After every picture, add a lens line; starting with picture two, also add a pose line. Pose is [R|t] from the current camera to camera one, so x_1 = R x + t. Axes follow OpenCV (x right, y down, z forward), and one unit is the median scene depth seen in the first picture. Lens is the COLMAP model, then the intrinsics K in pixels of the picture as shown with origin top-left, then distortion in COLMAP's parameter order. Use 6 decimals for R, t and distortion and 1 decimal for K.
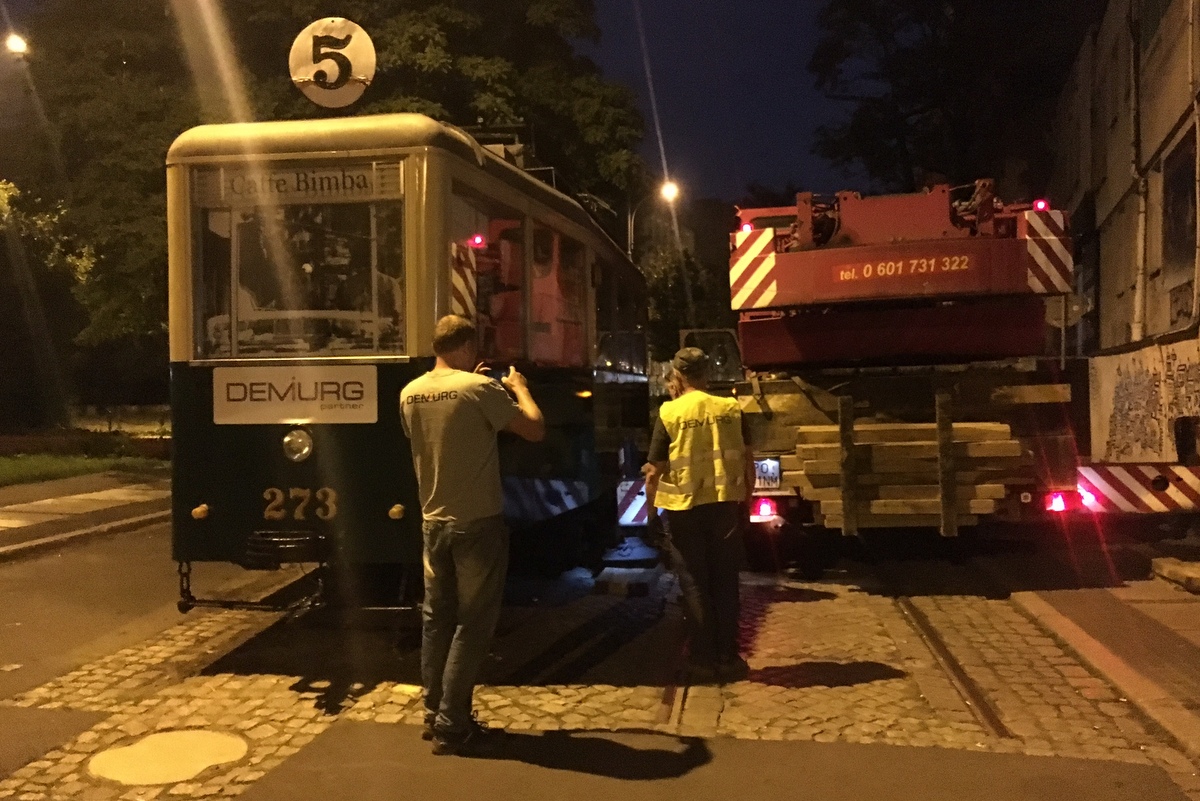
lens RADIAL K [[1033.5, 0, 600.8], [0, 1033.5, 387.1], [0, 0, 1]] dist [0.070043, -0.090021]
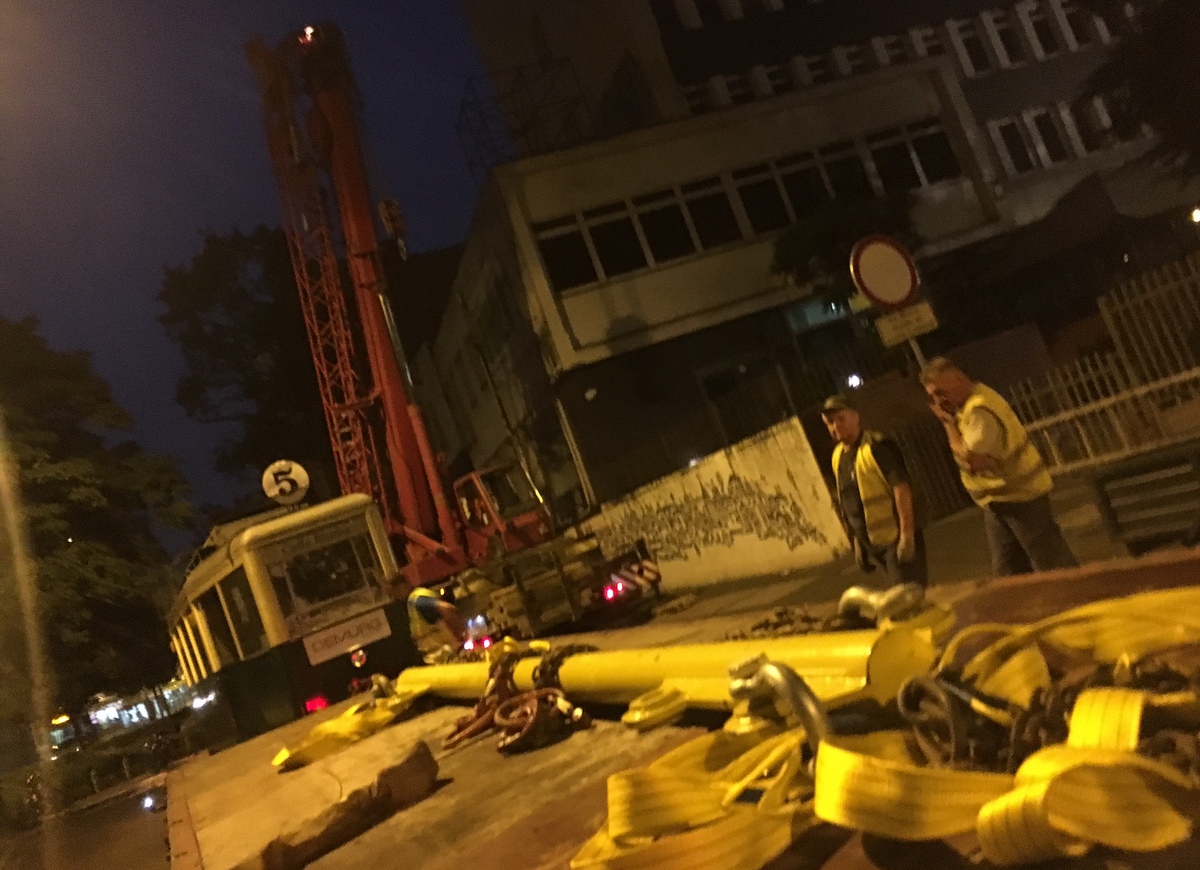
lens RADIAL K [[981.2, 0, 600.0], [0, 981.2, 435.0], [0, 0, 1]] dist [0.063696, 0.001646]
pose [[0.762461, -0.215984, 0.609922, -1.017324], [0.346013, 0.932638, -0.102286, 0.008311], [-0.546744, 0.289030, 0.785833, -0.927912]]
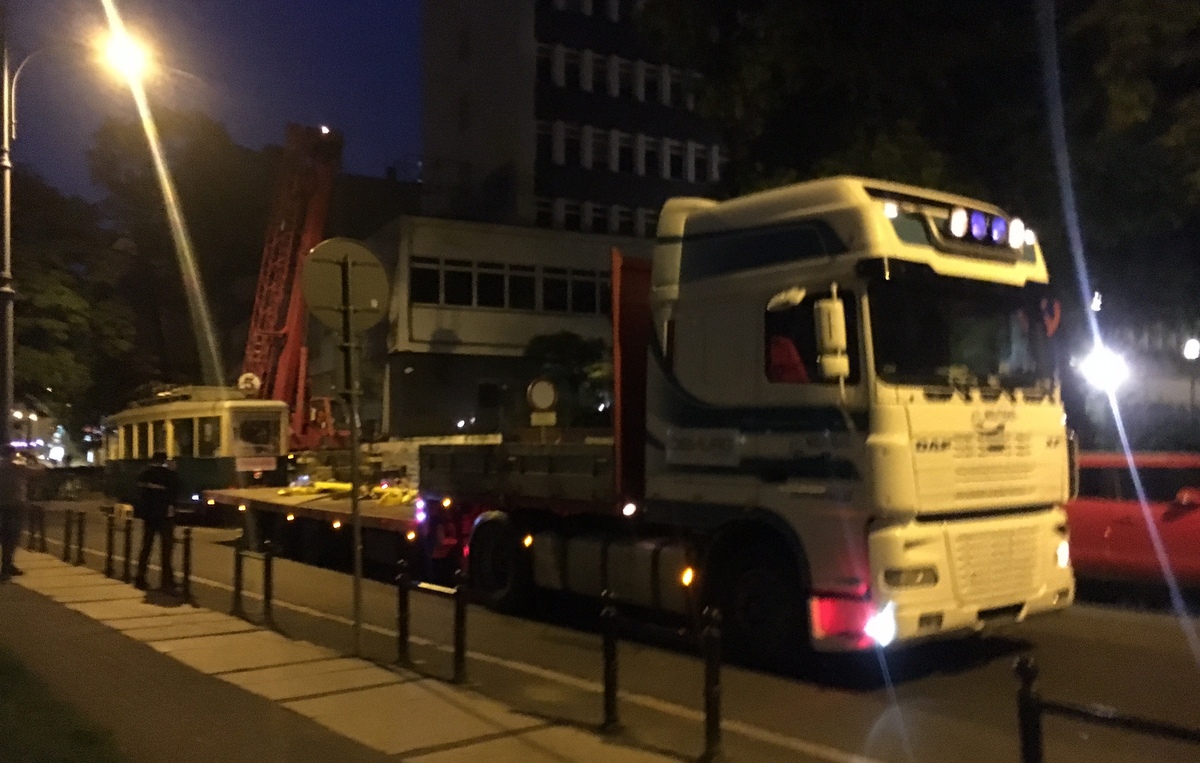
lens RADIAL K [[1010.6, 0, 600.0], [0, 1010.6, 381.5], [0, 0, 1]] dist [0.043593, 0.001031]
pose [[0.665138, 0.042451, 0.745513, -2.558146], [0.009498, 0.997821, -0.065292, -0.045989], [-0.746660, 0.050509, 0.663285, -2.983285]]
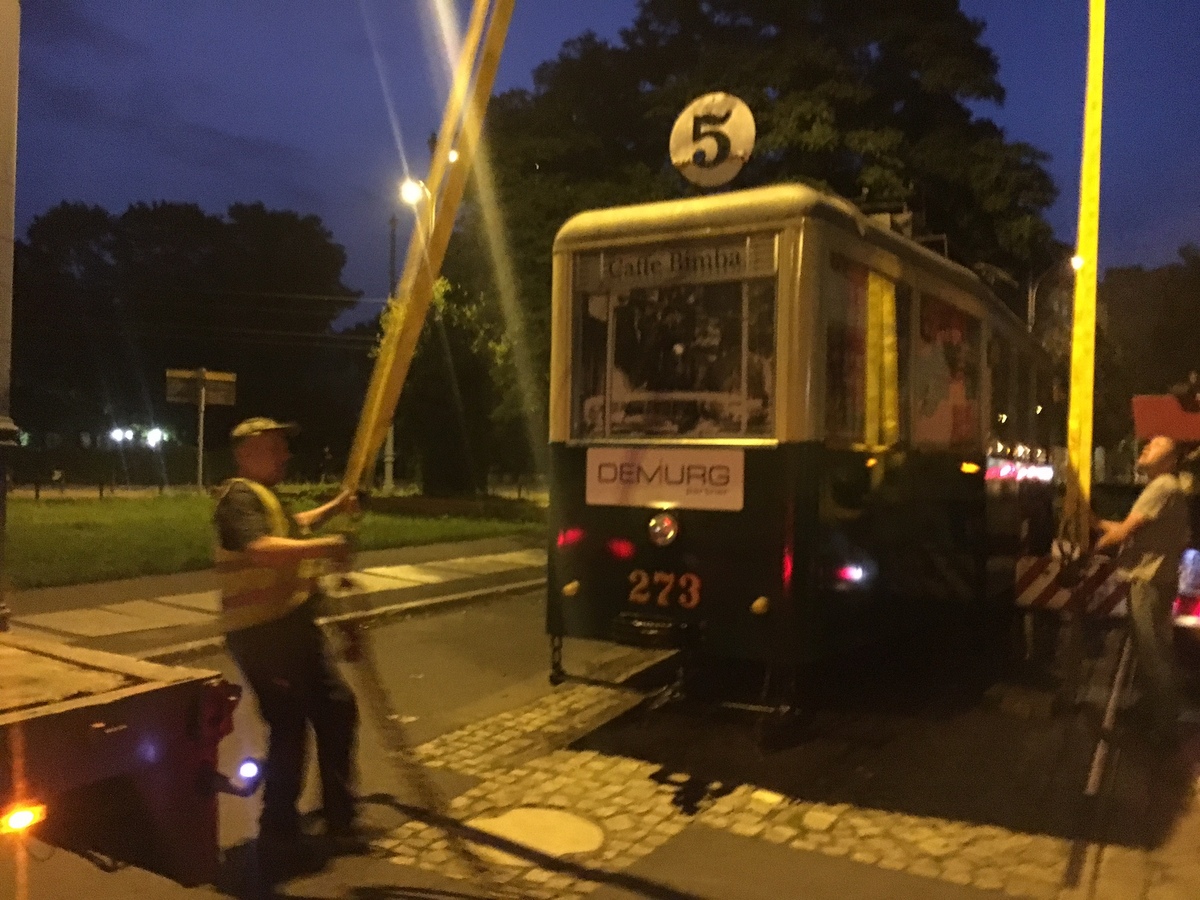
lens RADIAL K [[1013.7, 0, 599.6], [0, 1013.7, 443.4], [0, 0, 1]] dist [0.072883, -0.110601]
pose [[0.933105, 0.022844, -0.358877, -0.004496], [-0.030489, 0.999412, -0.015655, -0.008016], [0.358308, 0.025550, 0.933254, 0.077811]]
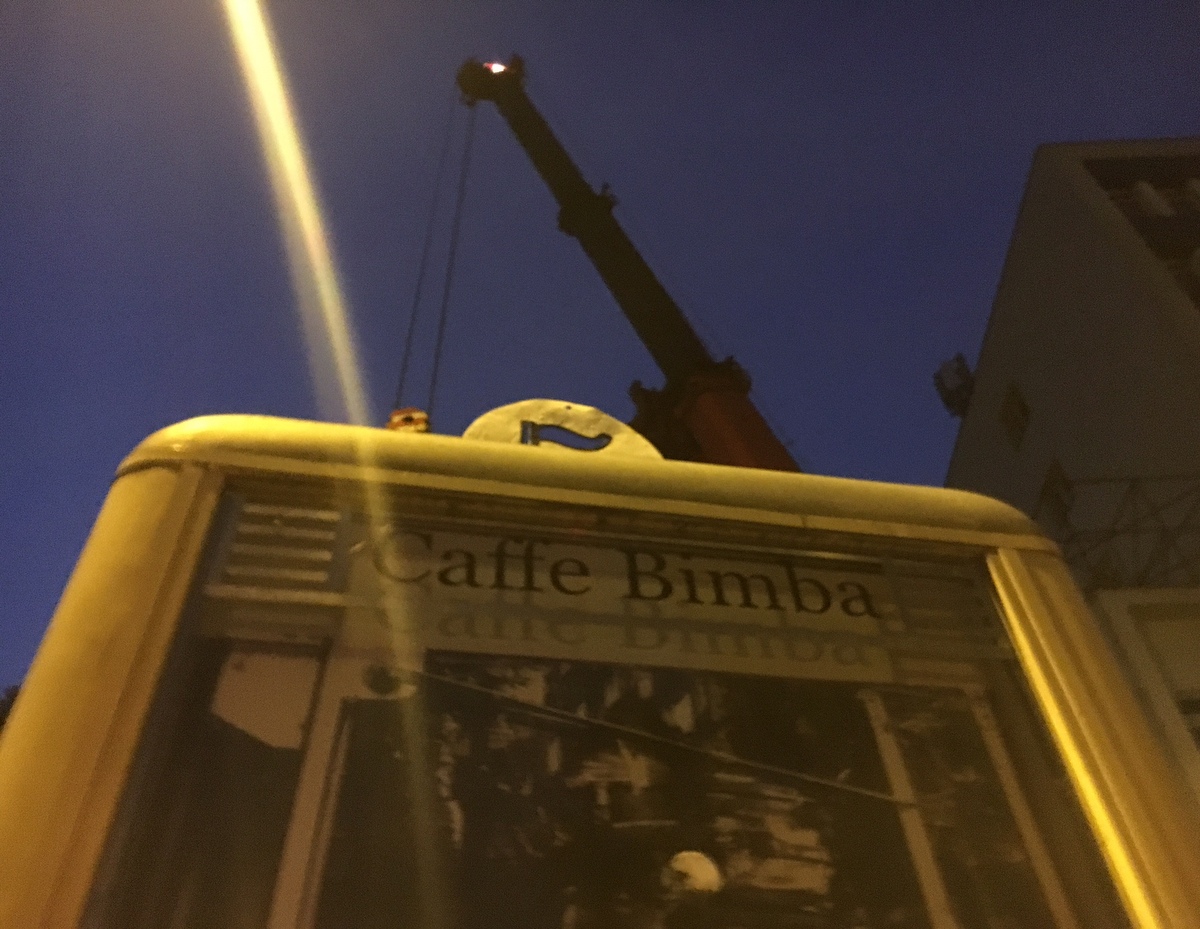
lens RADIAL K [[1055.7, 0, 623.7], [0, 1055.7, 463.4], [0, 0, 1]] dist [0.089225, 0.000868]
pose [[0.940121, 0.222849, 0.257896, -0.372502], [0.050399, 0.657439, -0.751820, -0.001826], [-0.337093, 0.719800, 0.606841, 0.803007]]
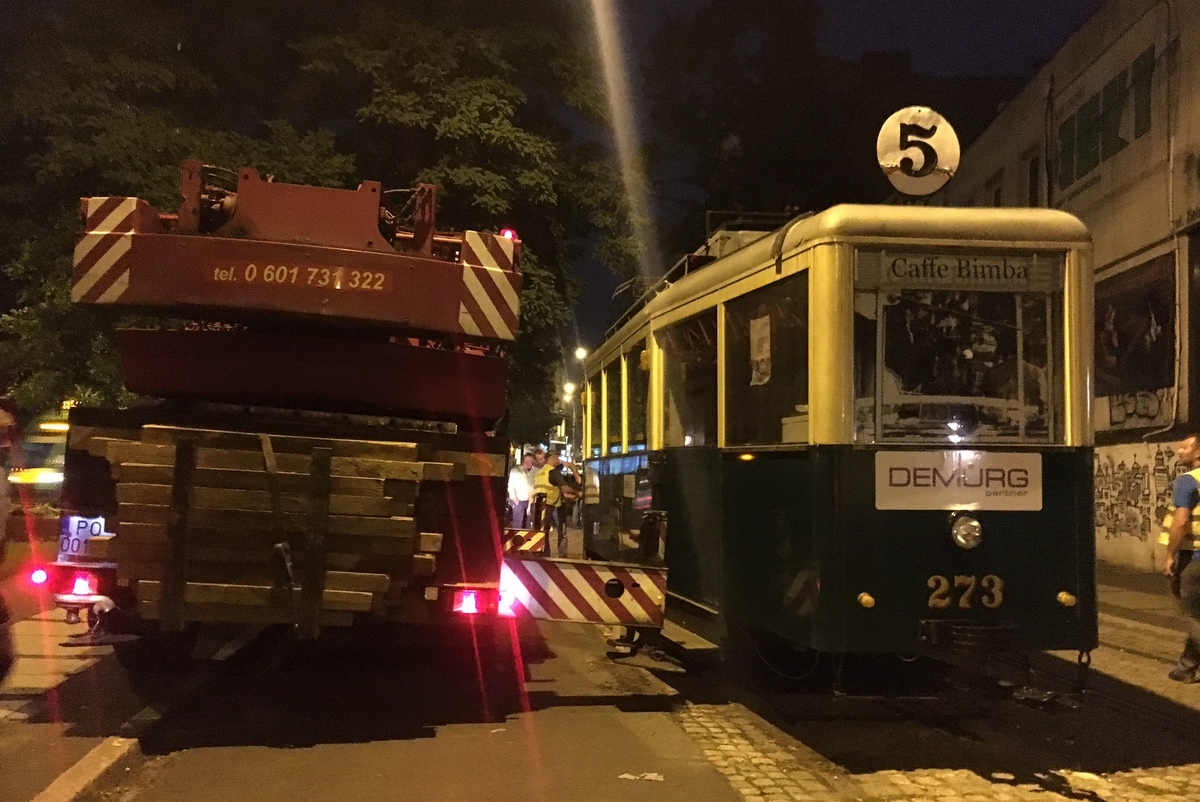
lens RADIAL K [[1028.4, 0, 599.4], [0, 1028.4, 421.2], [0, 0, 1]] dist [0.033484, -0.007317]
pose [[0.960545, 0.031199, 0.276371, -0.891895], [-0.018856, 0.998707, -0.047208, 0.003499], [-0.277486, 0.040134, 0.959891, 0.146528]]
